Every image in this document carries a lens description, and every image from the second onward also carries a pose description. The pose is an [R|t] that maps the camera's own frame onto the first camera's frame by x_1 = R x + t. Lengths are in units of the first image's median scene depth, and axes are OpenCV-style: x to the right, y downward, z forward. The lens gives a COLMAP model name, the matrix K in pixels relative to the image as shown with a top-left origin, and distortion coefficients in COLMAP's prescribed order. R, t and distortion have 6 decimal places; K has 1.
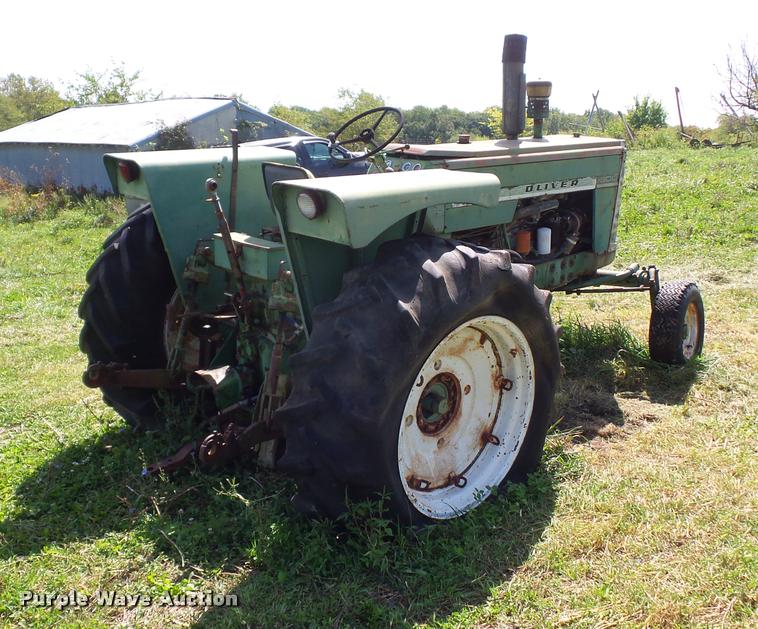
lens RADIAL K [[794.9, 0, 379.4], [0, 794.9, 315.2], [0, 0, 1]] dist [0.010979, 0.000000]
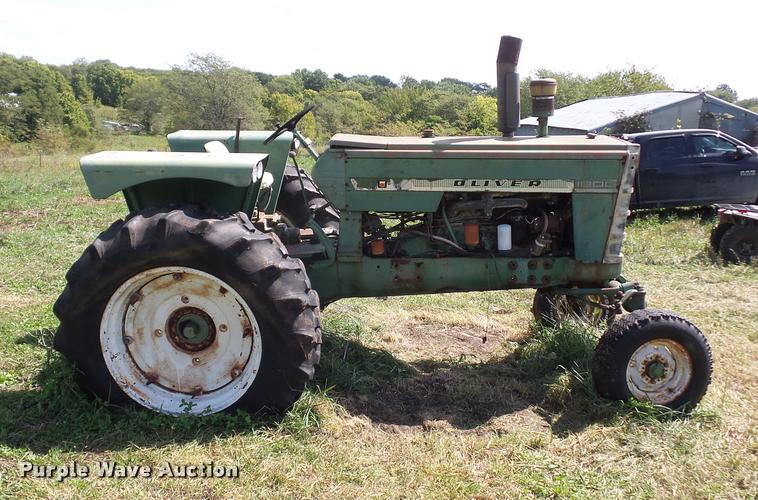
lens RADIAL K [[647.9, 0, 375.0], [0, 647.9, 247.5], [0, 0, 1]] dist [0.015200, -0.004581]
pose [[0.684197, 0.174952, -0.708002, 0.691263], [-0.194833, 0.979364, 0.053725, -0.093783], [0.702791, 0.101184, 0.704164, 0.307267]]
